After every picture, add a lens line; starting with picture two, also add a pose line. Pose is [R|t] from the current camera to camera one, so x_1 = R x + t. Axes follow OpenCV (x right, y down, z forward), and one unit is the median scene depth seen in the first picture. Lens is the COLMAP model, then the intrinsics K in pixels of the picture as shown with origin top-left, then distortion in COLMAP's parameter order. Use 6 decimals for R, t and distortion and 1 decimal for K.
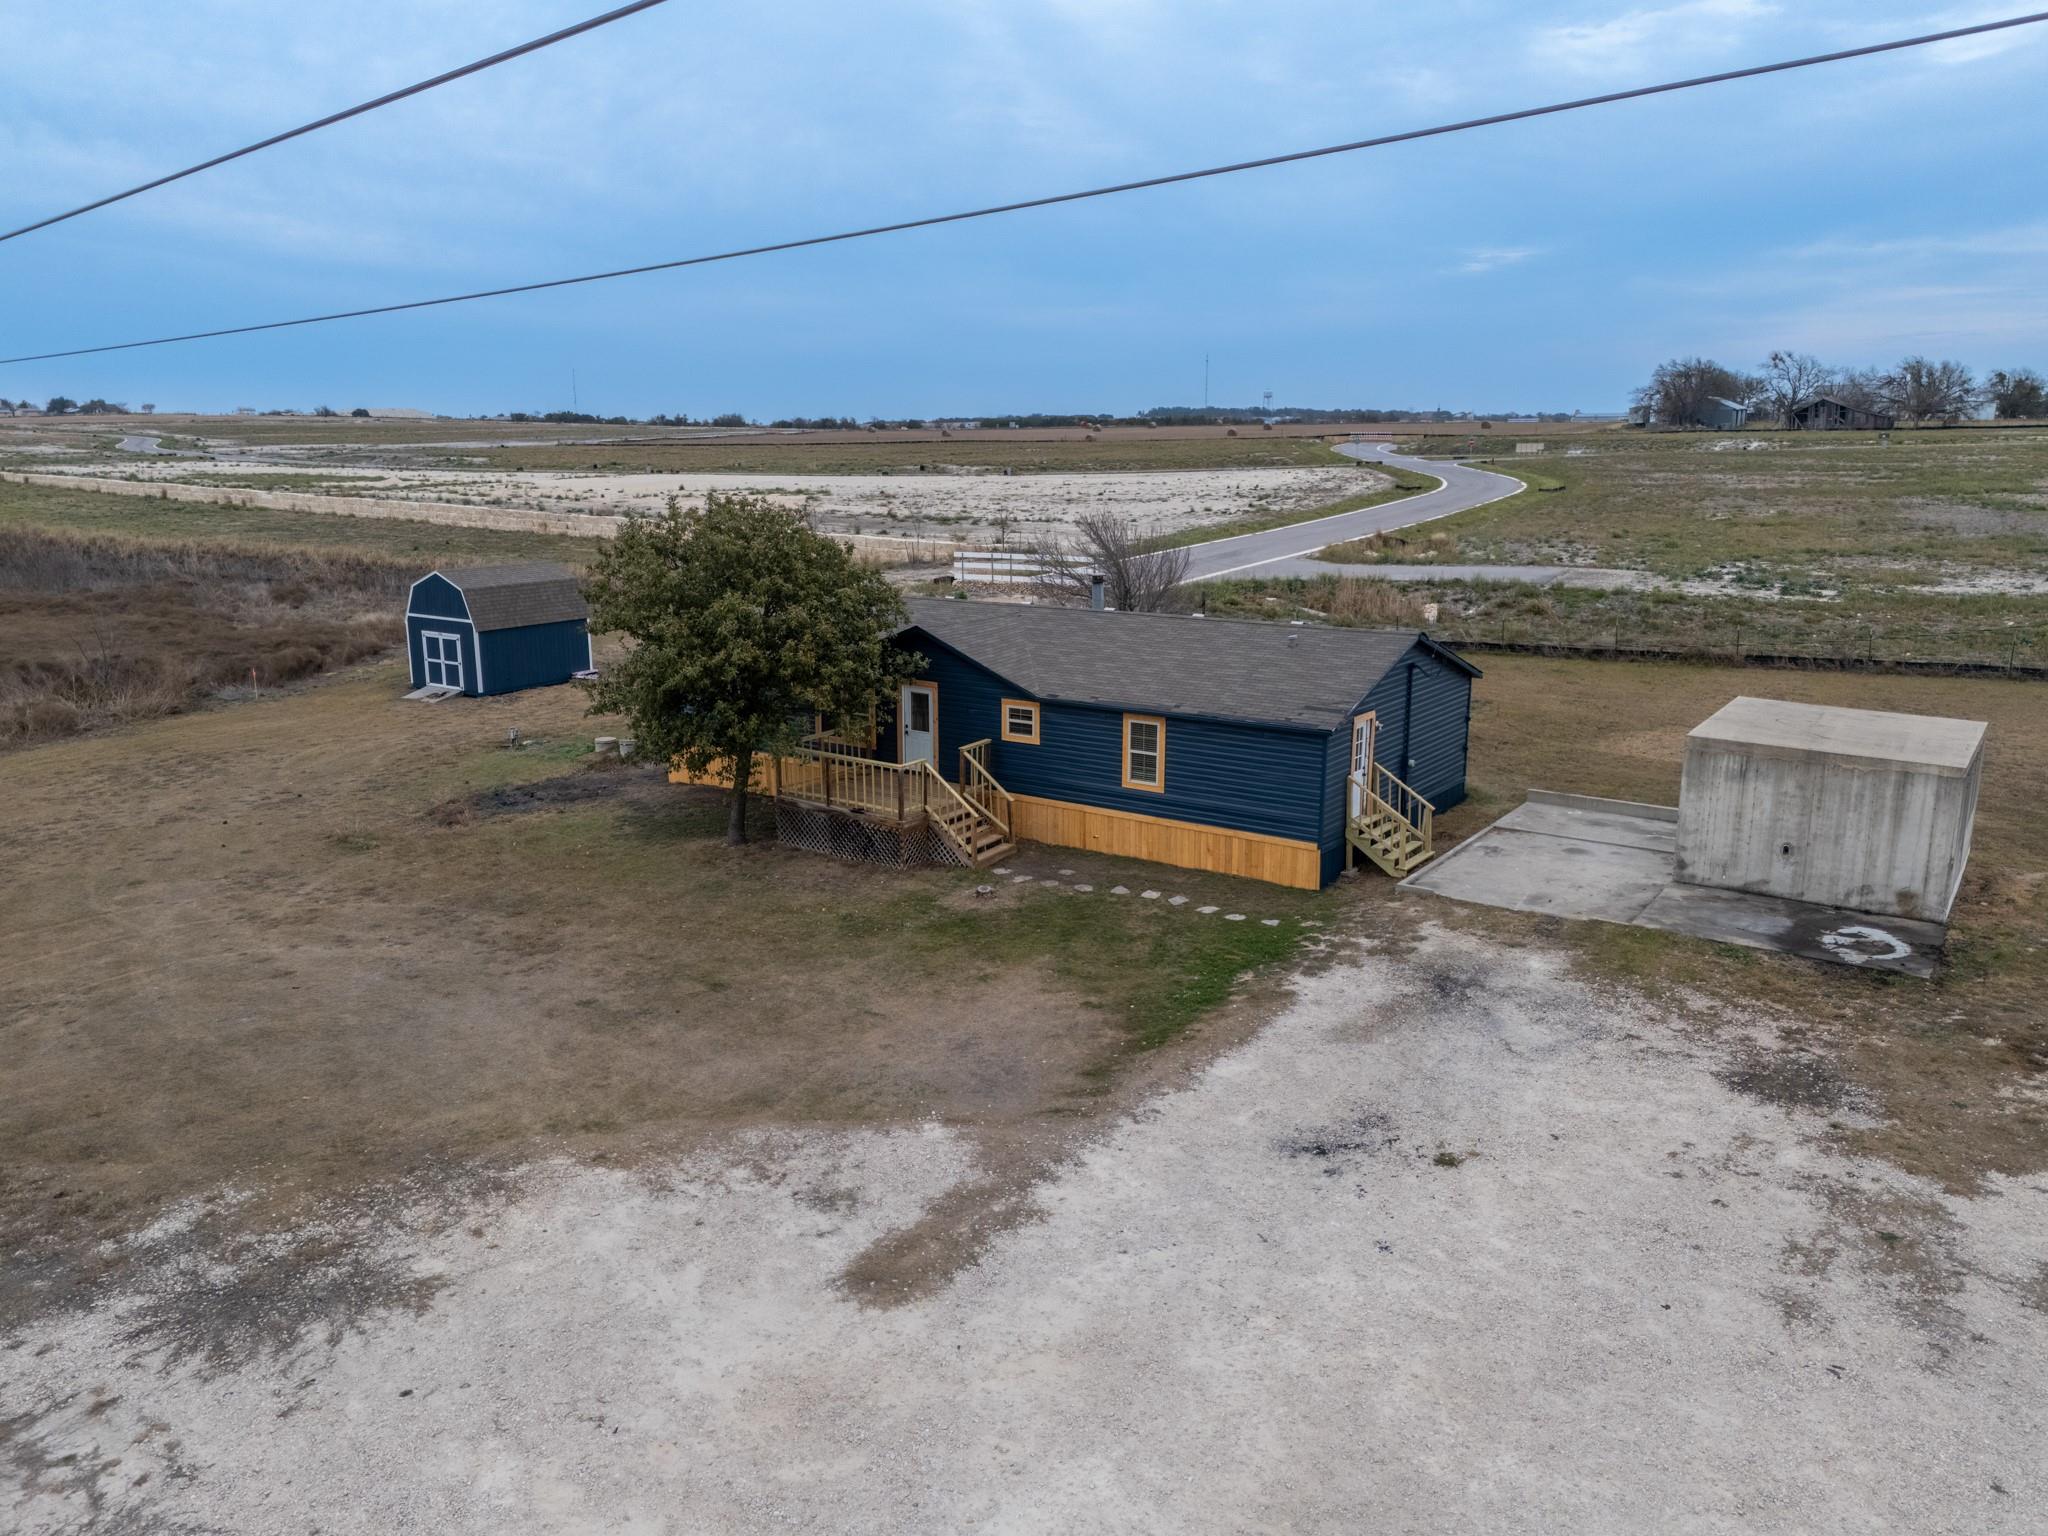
lens RADIAL K [[1522.8, 0, 1024.0], [0, 1522.8, 768.0], [0, 0, 1]] dist [0.061537, -0.050338]
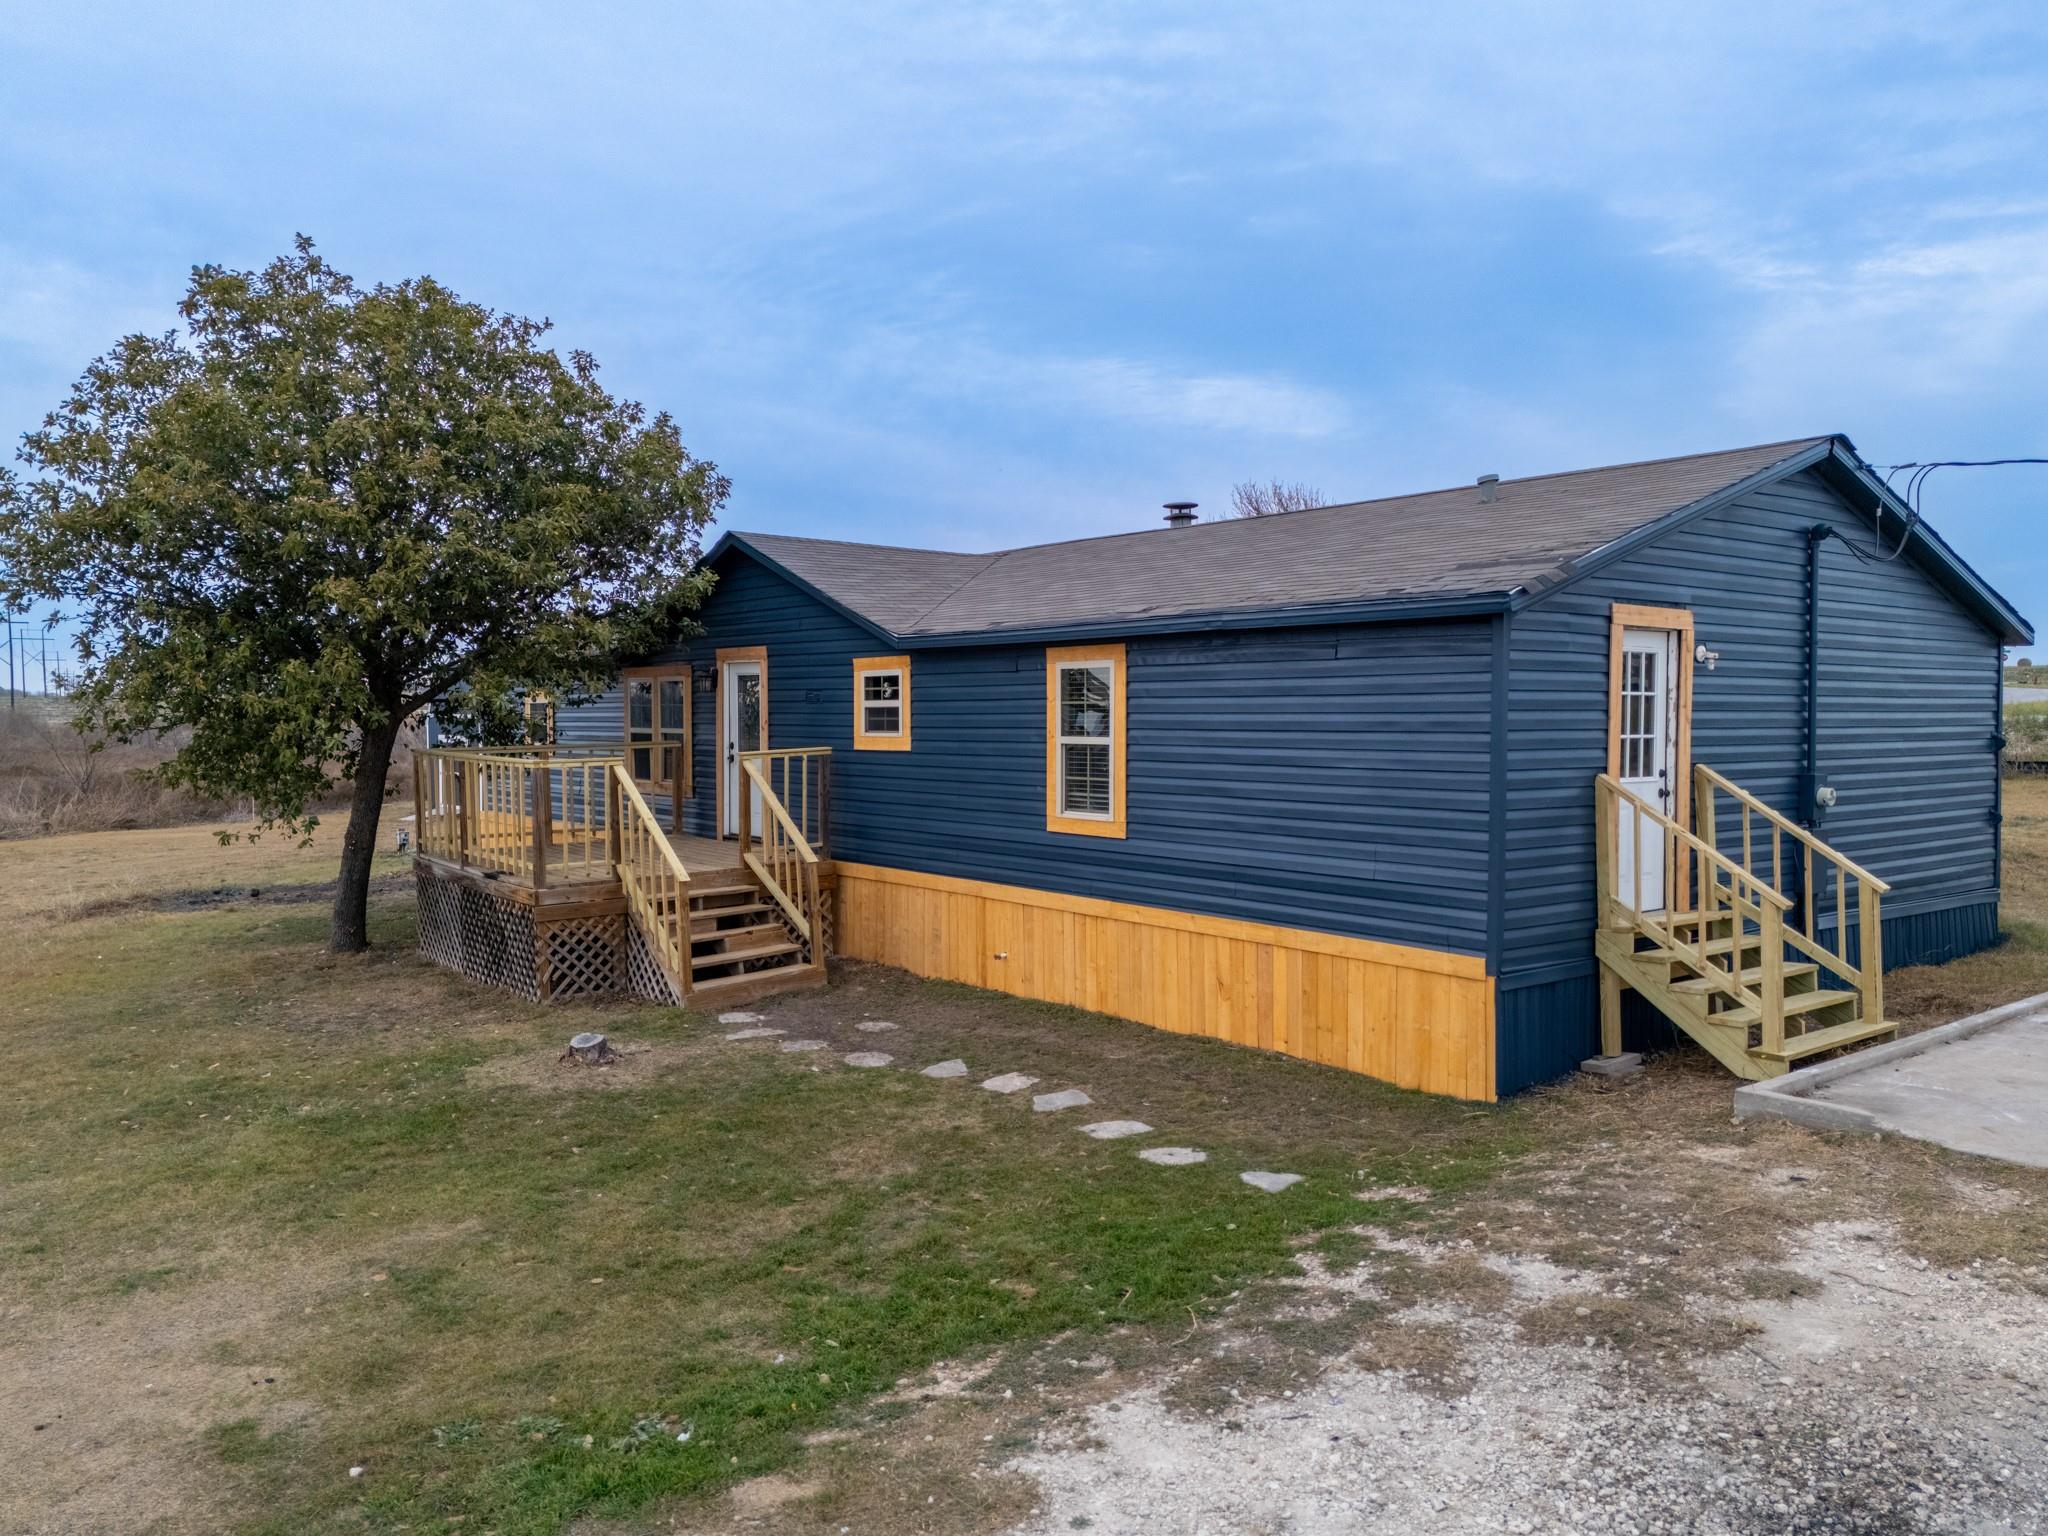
lens RADIAL K [[1536.2, 0, 1041.6], [0, 1536.2, 762.9], [0, 0, 1]] dist [0.062554, -0.048627]
pose [[0.962141, 0.008793, -0.272411, 0.201339], [-0.058071, 0.983143, -0.173369, 0.075877], [0.266295, 0.182624, 0.946433, 0.686665]]
